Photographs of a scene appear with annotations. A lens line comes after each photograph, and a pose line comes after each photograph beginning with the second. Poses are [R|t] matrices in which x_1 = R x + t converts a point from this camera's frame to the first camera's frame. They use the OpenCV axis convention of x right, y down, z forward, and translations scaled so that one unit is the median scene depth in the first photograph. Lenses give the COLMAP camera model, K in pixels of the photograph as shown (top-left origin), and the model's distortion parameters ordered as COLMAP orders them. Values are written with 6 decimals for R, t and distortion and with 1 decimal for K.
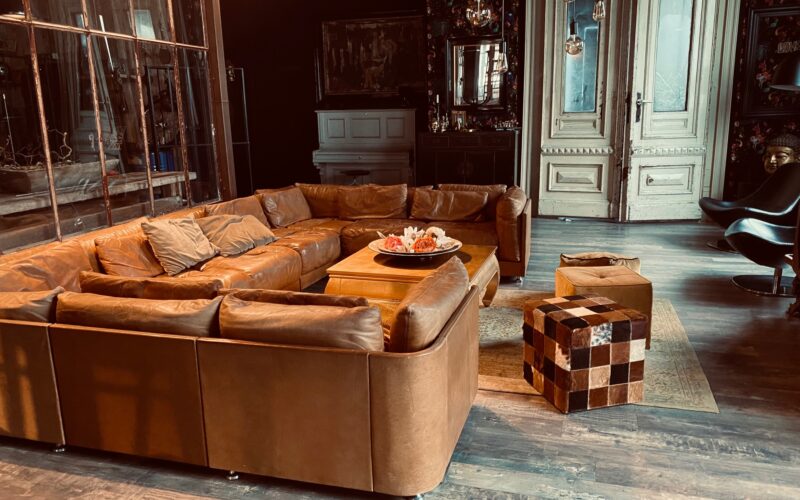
lens RADIAL K [[605.5, 0, 401.7], [0, 605.5, 248.5], [0, 0, 1]] dist [0.039781, -0.053992]
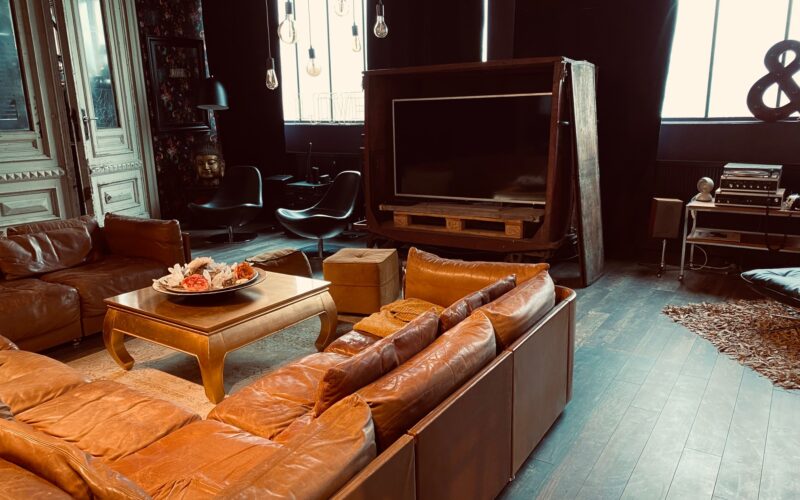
lens RADIAL K [[605.5, 0, 400.9], [0, 605.5, 251.3], [0, 0, 1]] dist [0.039781, -0.053992]
pose [[0.282471, -0.206590, 0.936766, -0.402533], [0.231576, 0.962338, 0.142400, -0.060200], [-0.930904, 0.176709, 0.319674, 0.260801]]
